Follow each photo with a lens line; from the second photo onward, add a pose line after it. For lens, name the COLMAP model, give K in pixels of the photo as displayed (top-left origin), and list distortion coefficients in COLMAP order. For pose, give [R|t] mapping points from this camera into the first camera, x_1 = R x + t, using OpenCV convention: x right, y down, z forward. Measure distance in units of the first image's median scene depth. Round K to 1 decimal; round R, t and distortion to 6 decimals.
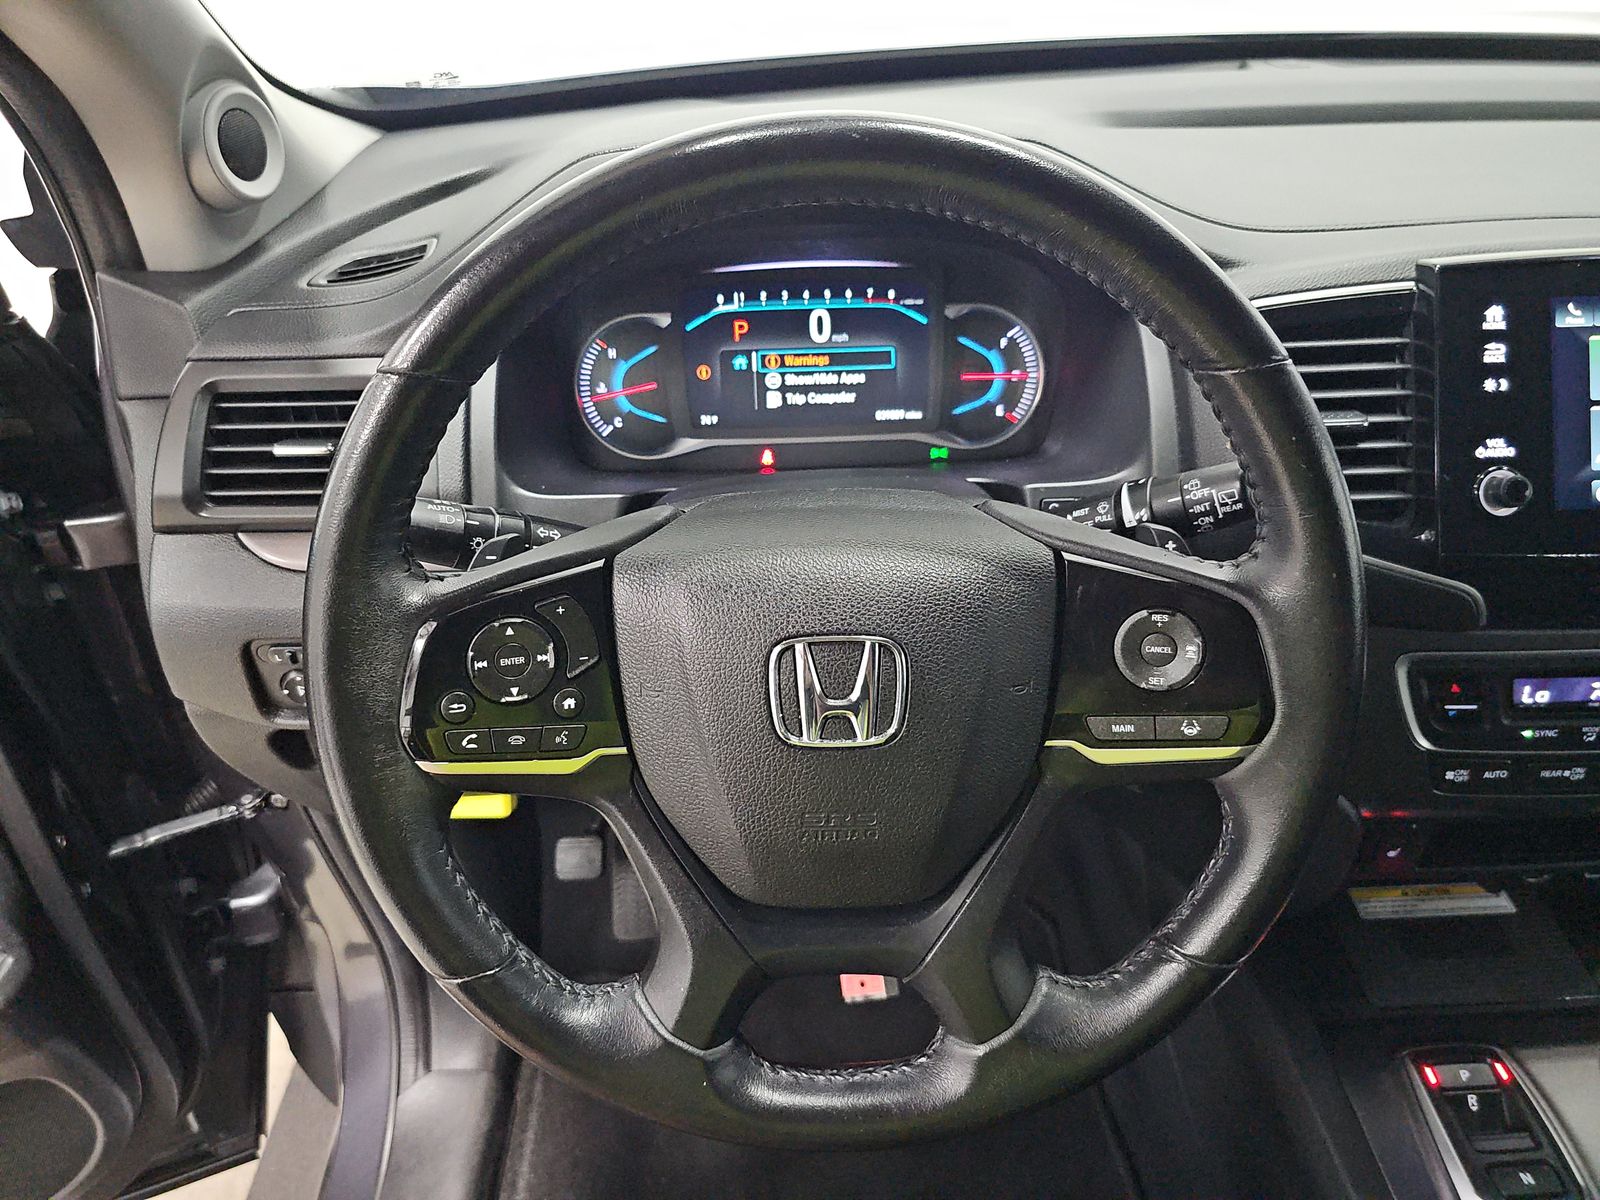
lens RADIAL K [[1071.8, 0, 803.2], [0, 1071.8, 598.3], [0, 0, 1]] dist [-0.001031, -0.007923]
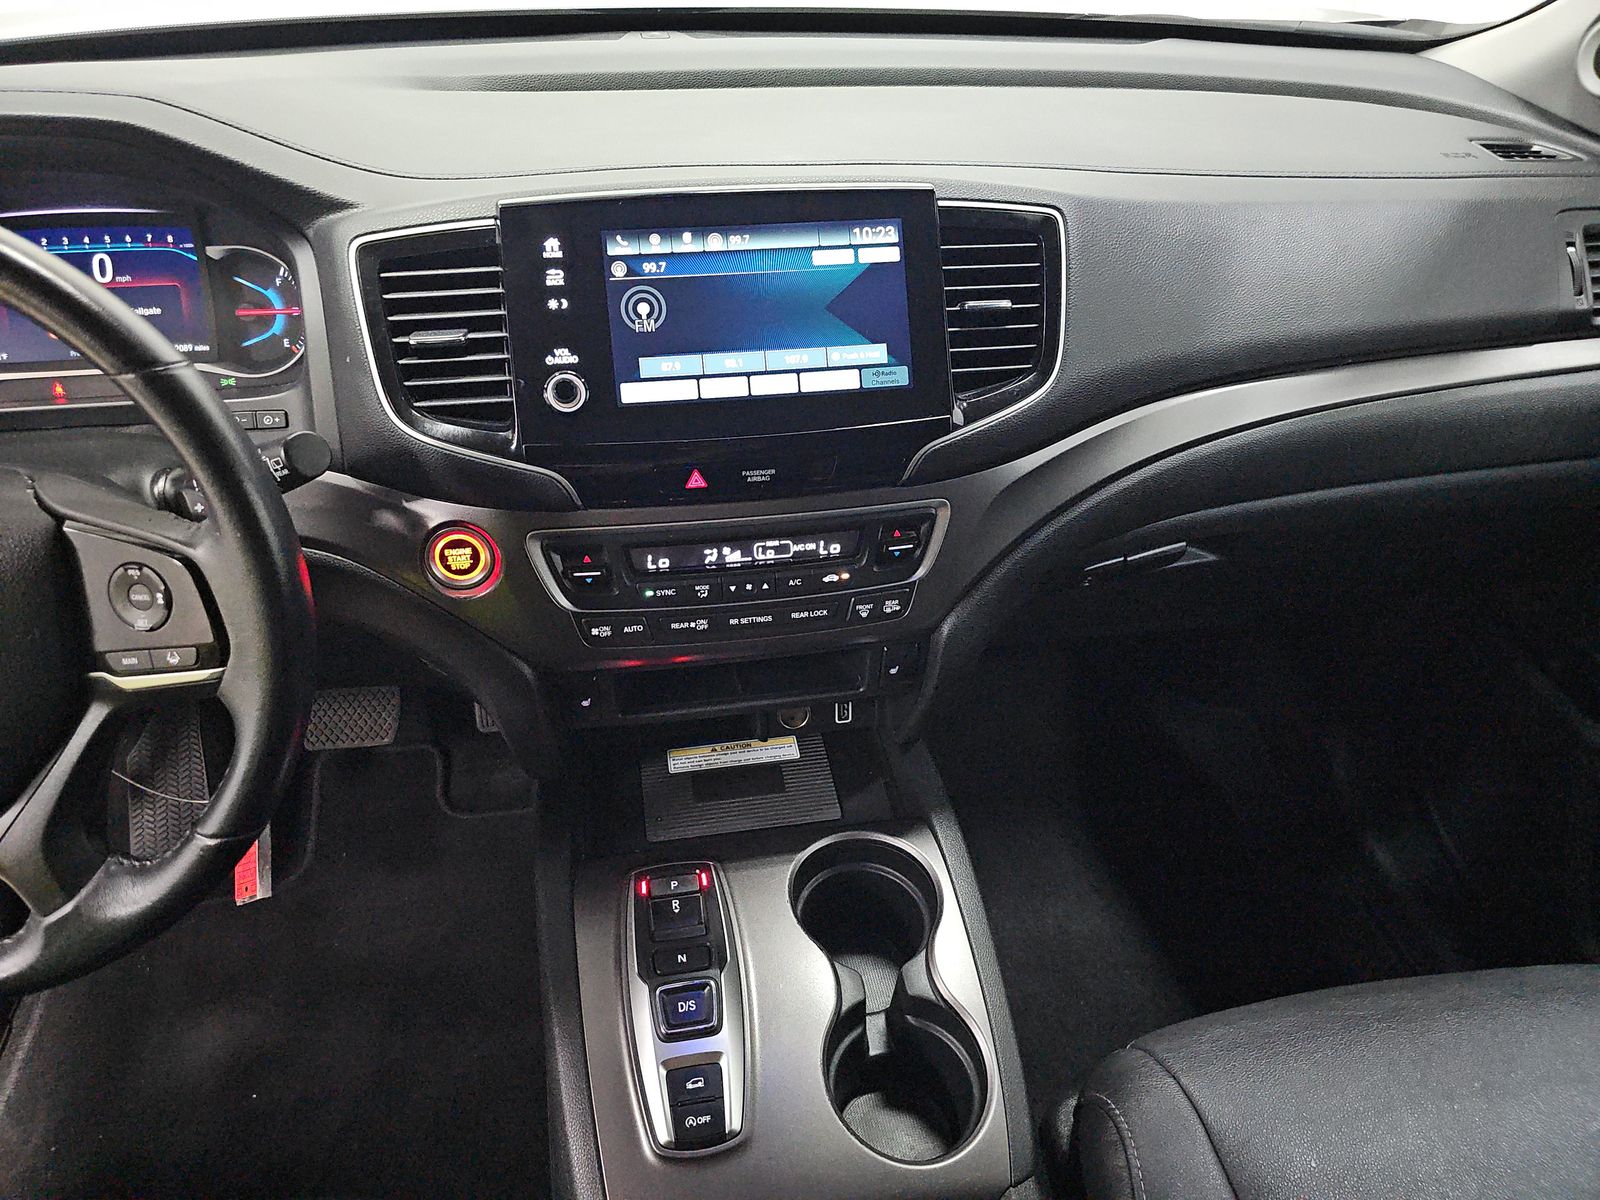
lens RADIAL K [[1071.8, 0, 804.8], [0, 1071.8, 595.0], [0, 0, 1]] dist [-0.001031, -0.007923]
pose [[0.988458, -0.051727, 0.142388, 0.553695], [0.048144, 0.998434, 0.028496, 0.083344], [-0.143639, -0.021312, 0.989401, -0.192908]]
